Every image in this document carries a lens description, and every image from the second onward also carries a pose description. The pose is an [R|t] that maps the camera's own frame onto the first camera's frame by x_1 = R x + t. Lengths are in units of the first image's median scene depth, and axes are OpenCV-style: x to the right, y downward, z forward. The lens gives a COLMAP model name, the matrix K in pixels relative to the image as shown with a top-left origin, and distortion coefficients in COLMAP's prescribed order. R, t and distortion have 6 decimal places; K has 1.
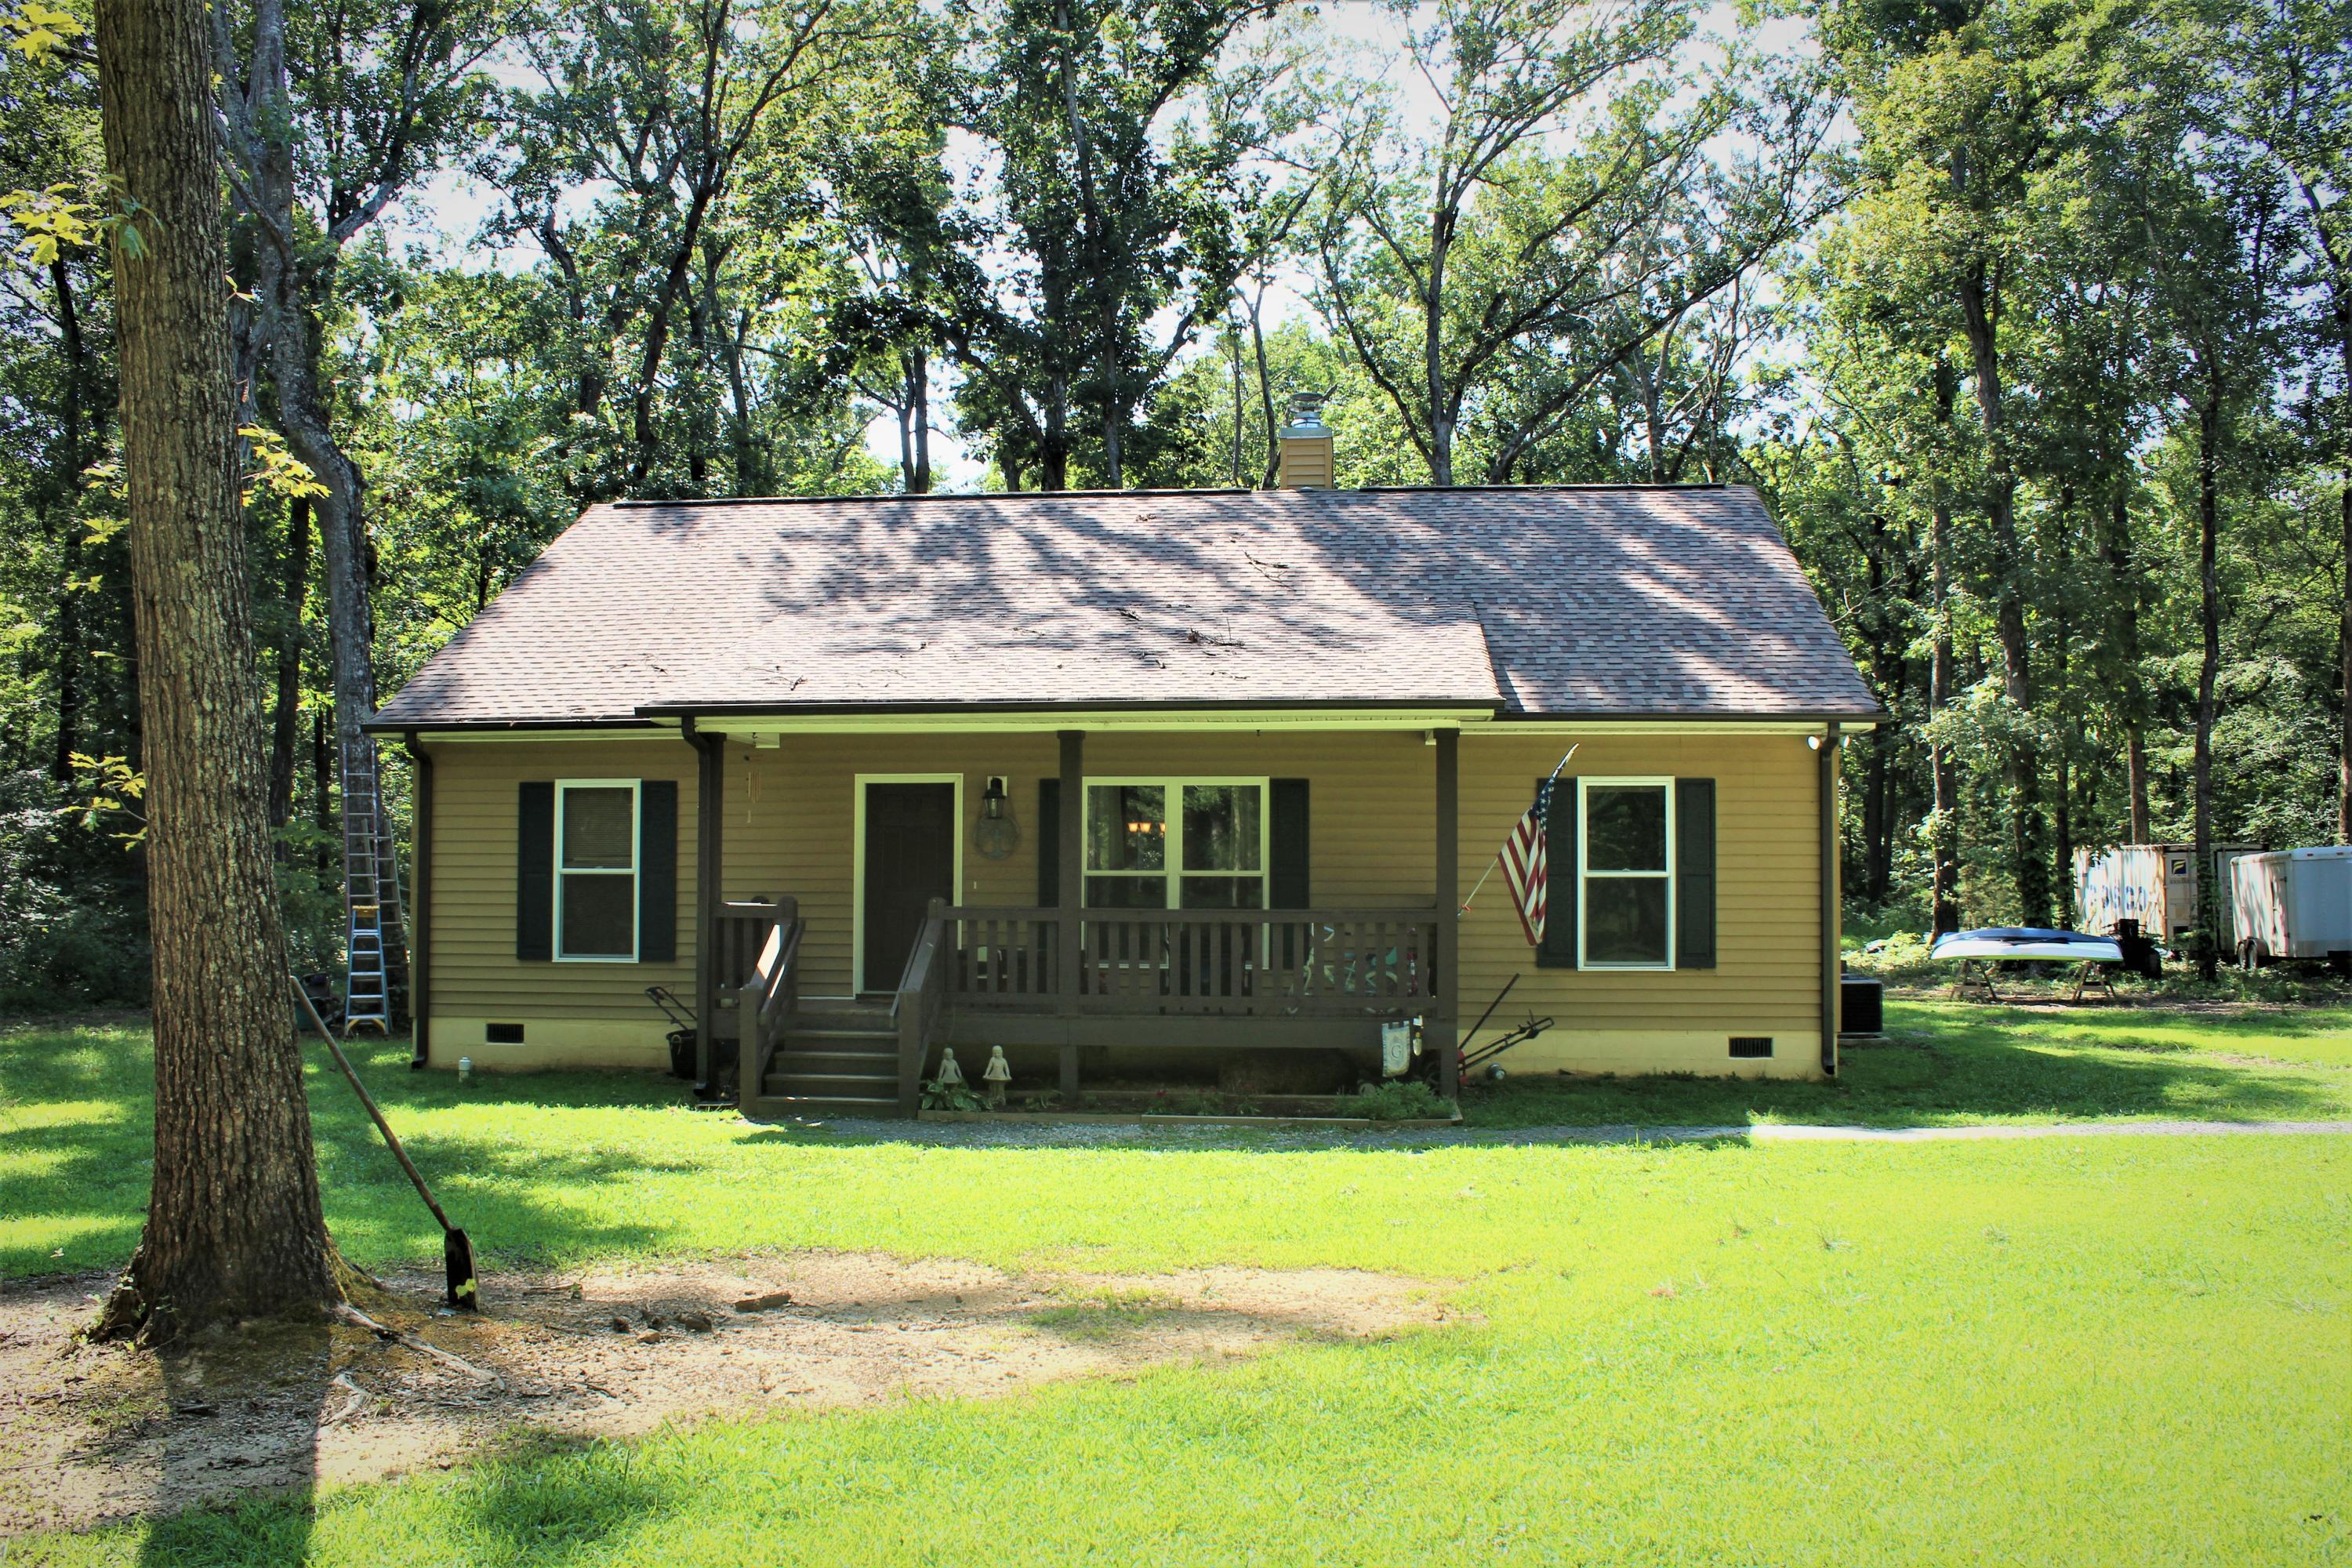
lens RADIAL K [[1960.6, 0, 1185.0], [0, 1960.6, 793.2], [0, 0, 1]] dist [-0.173739, 0.172032]
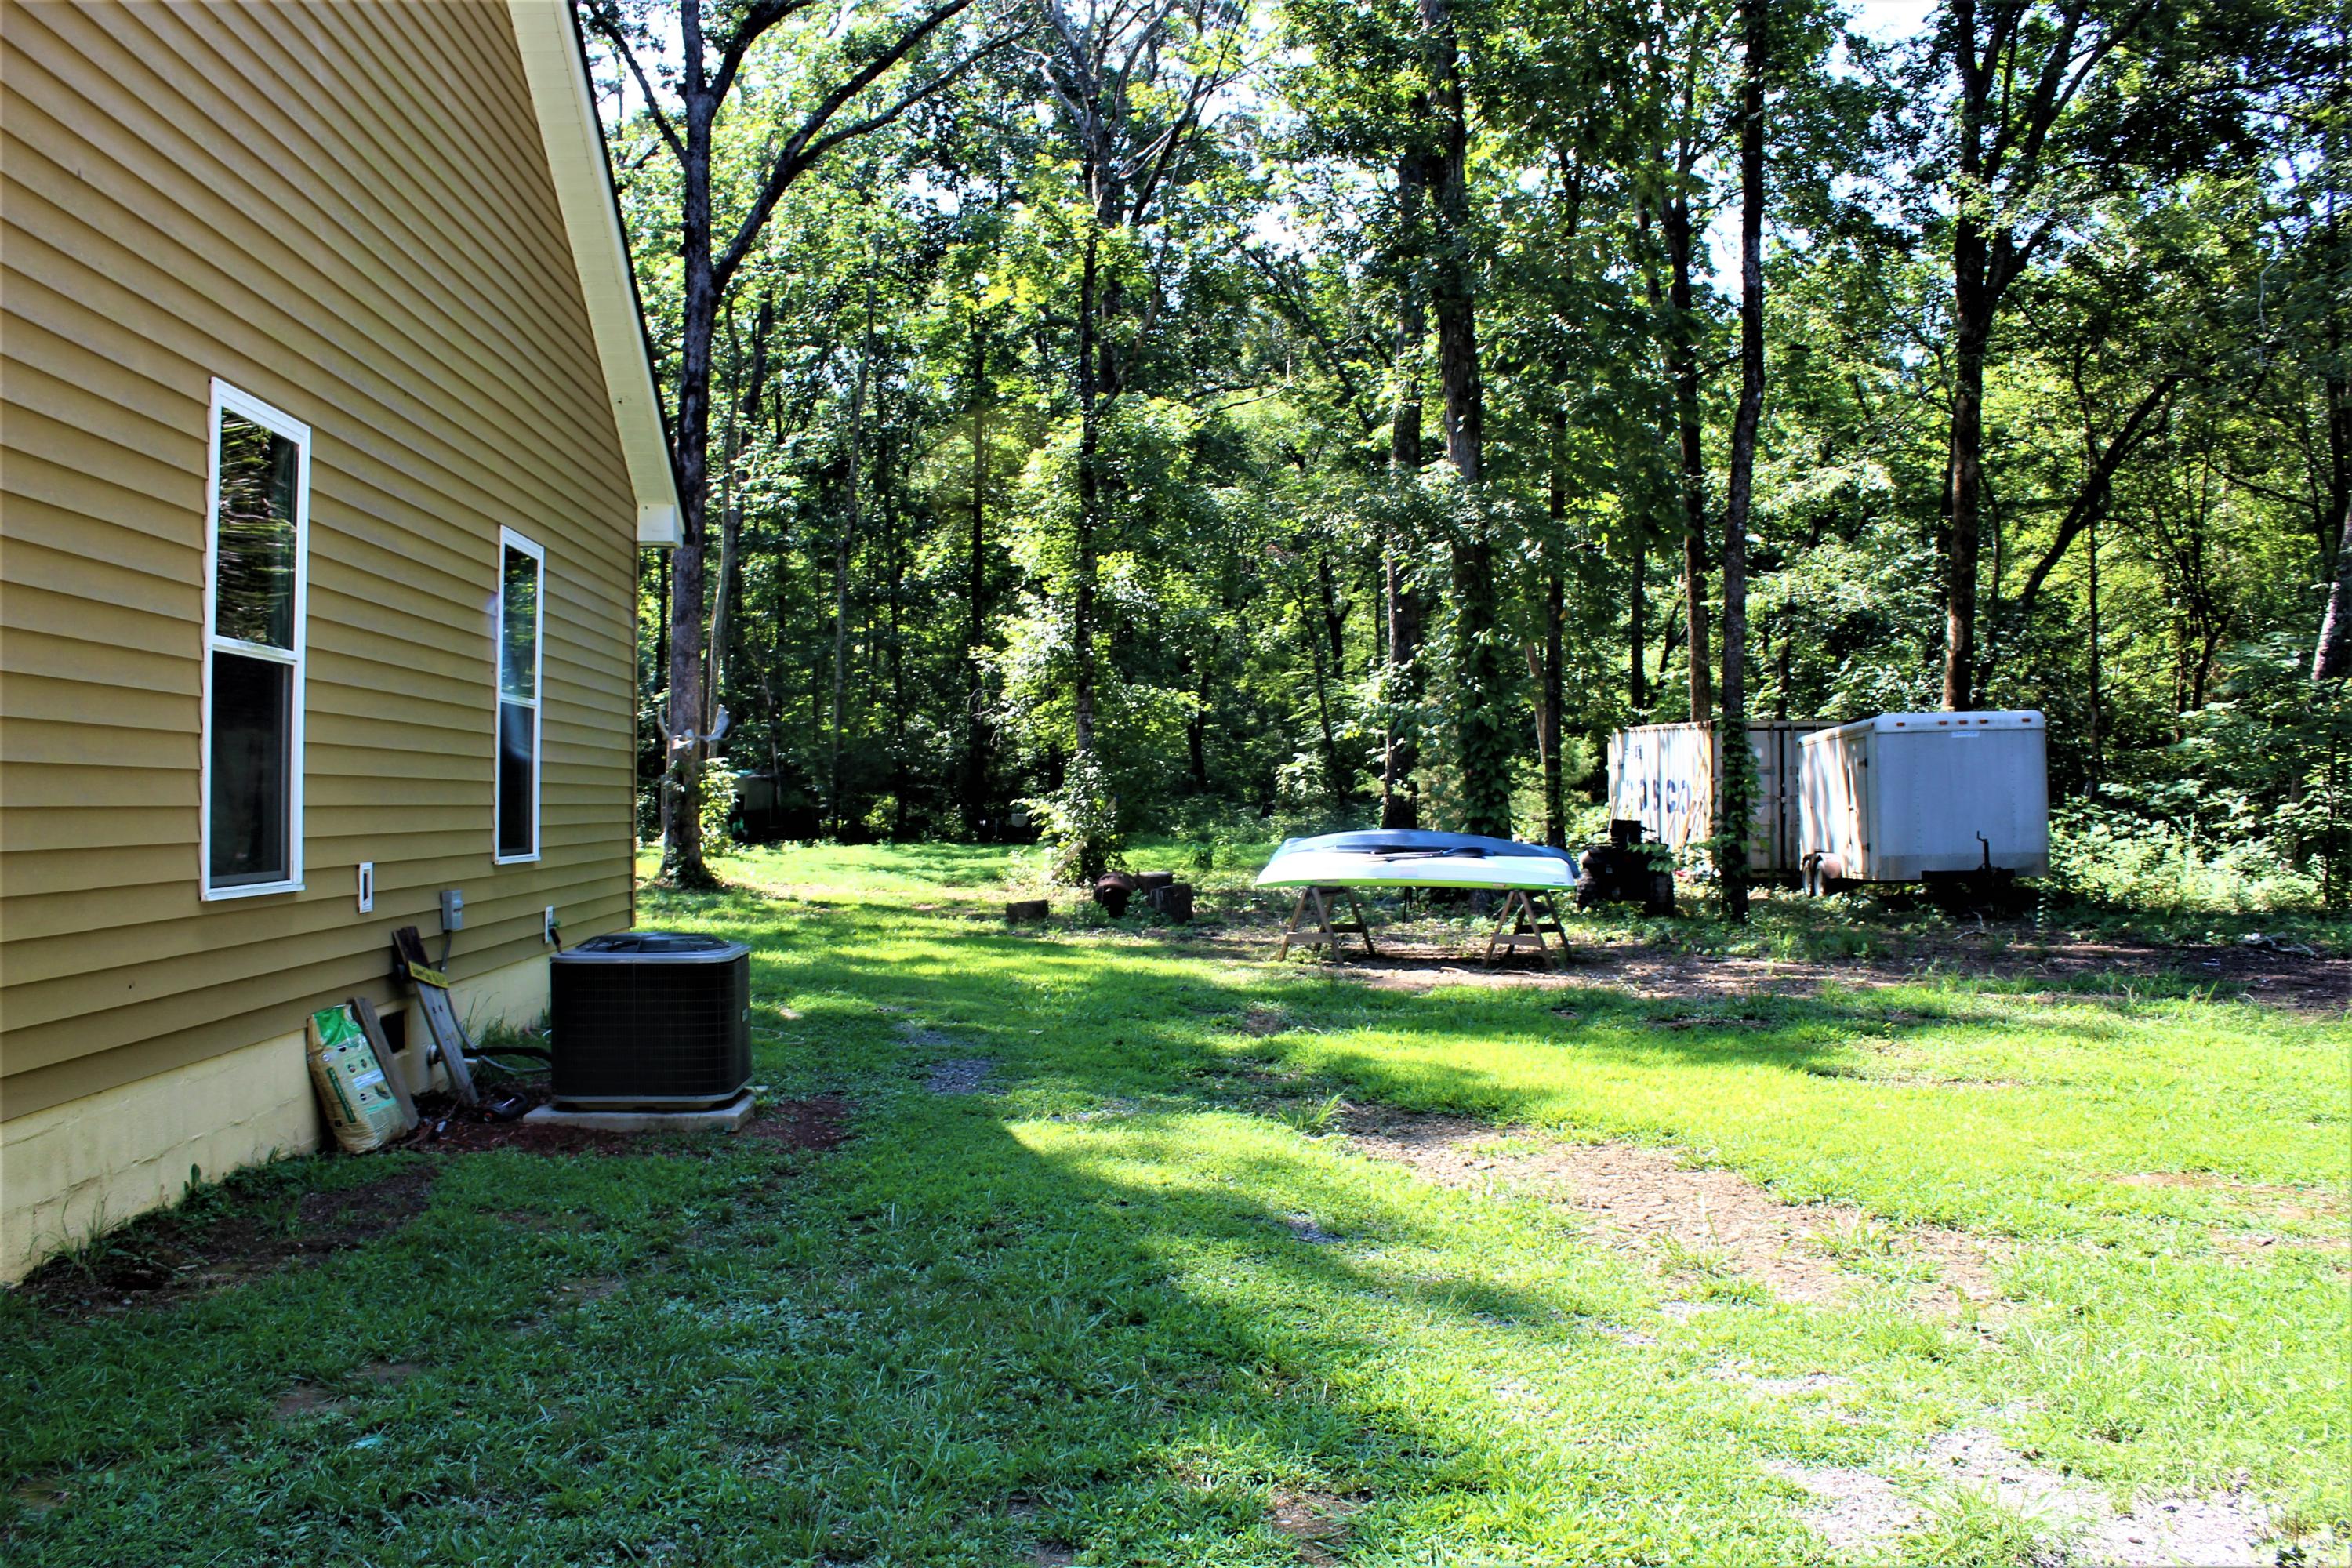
lens RADIAL K [[1960.6, 0, 1185.0], [0, 1960.6, 793.2], [0, 0, 1]] dist [-0.173739, 0.172032]
pose [[0.985544, 0.005392, 0.169334, 0.459903], [-0.012809, 0.999004, 0.042741, 0.059826], [-0.168935, -0.044292, 0.984632, 0.734054]]
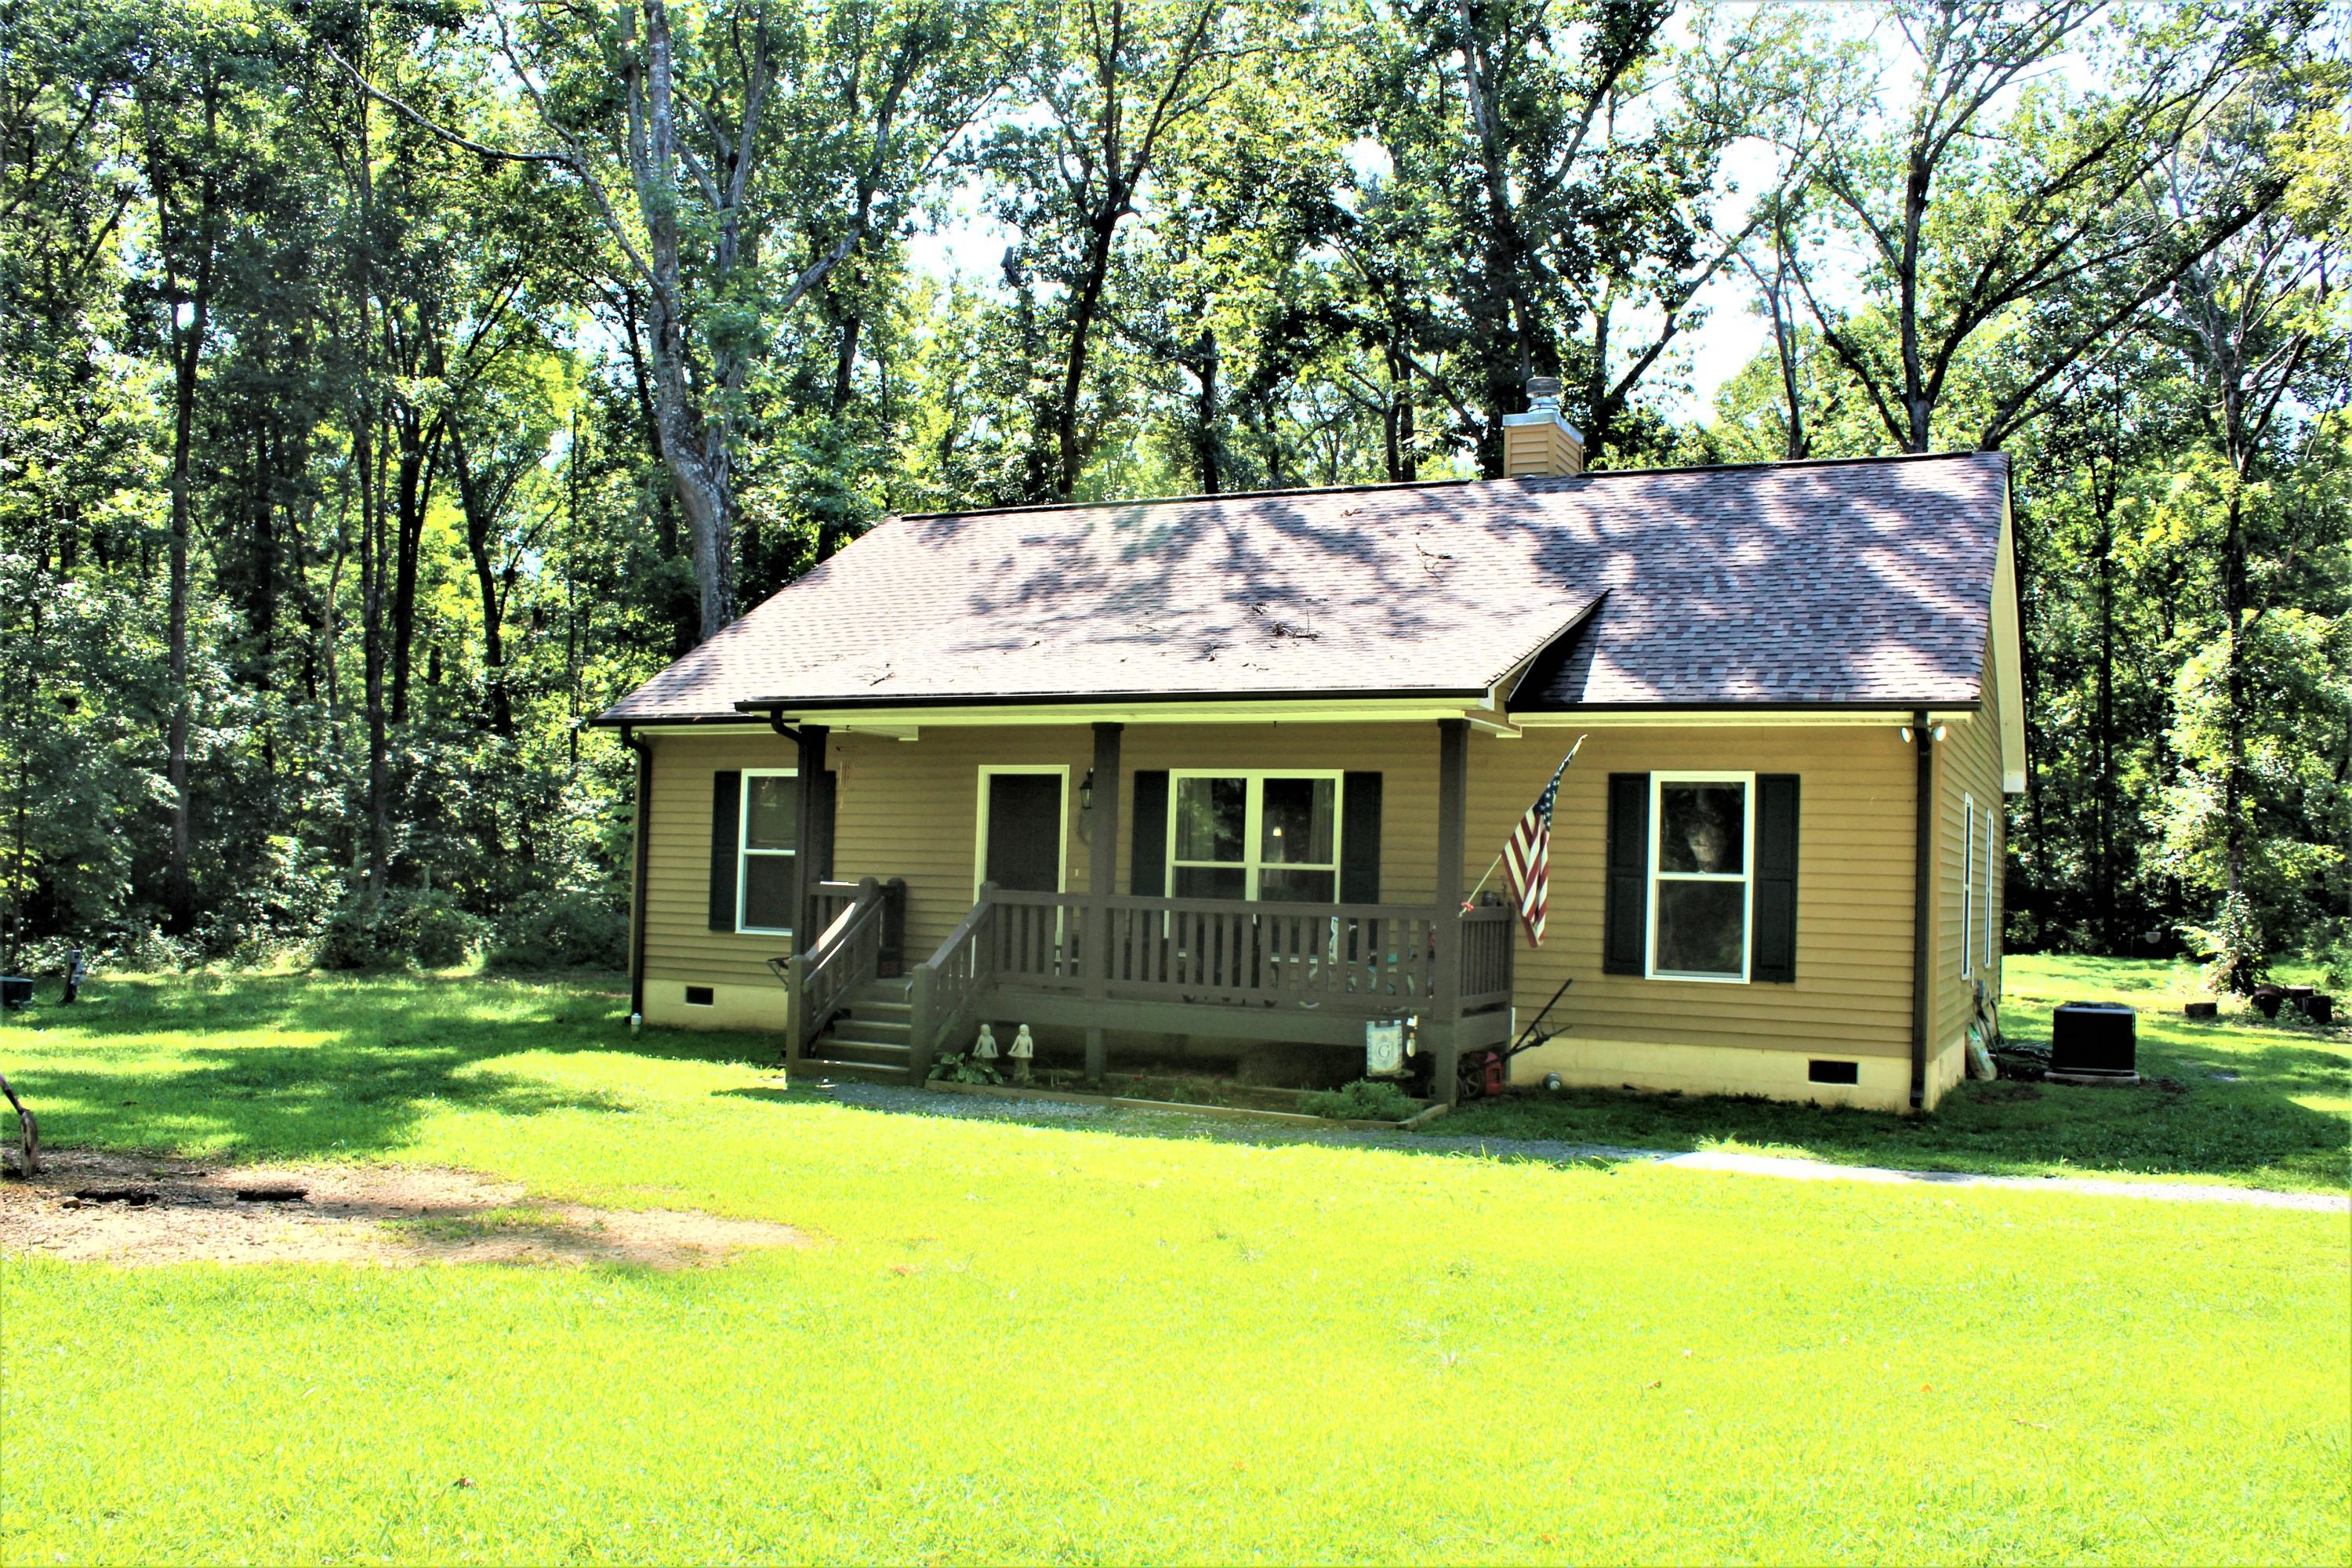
lens RADIAL K [[1960.6, 0, 1185.0], [0, 1960.6, 793.2], [0, 0, 1]] dist [-0.173739, 0.172032]
pose [[0.934678, 0.010386, -0.355345, 0.318396], [-0.011403, 0.999935, -0.000769, 0.005091], [0.355313, 0.004771, 0.934735, 0.048459]]
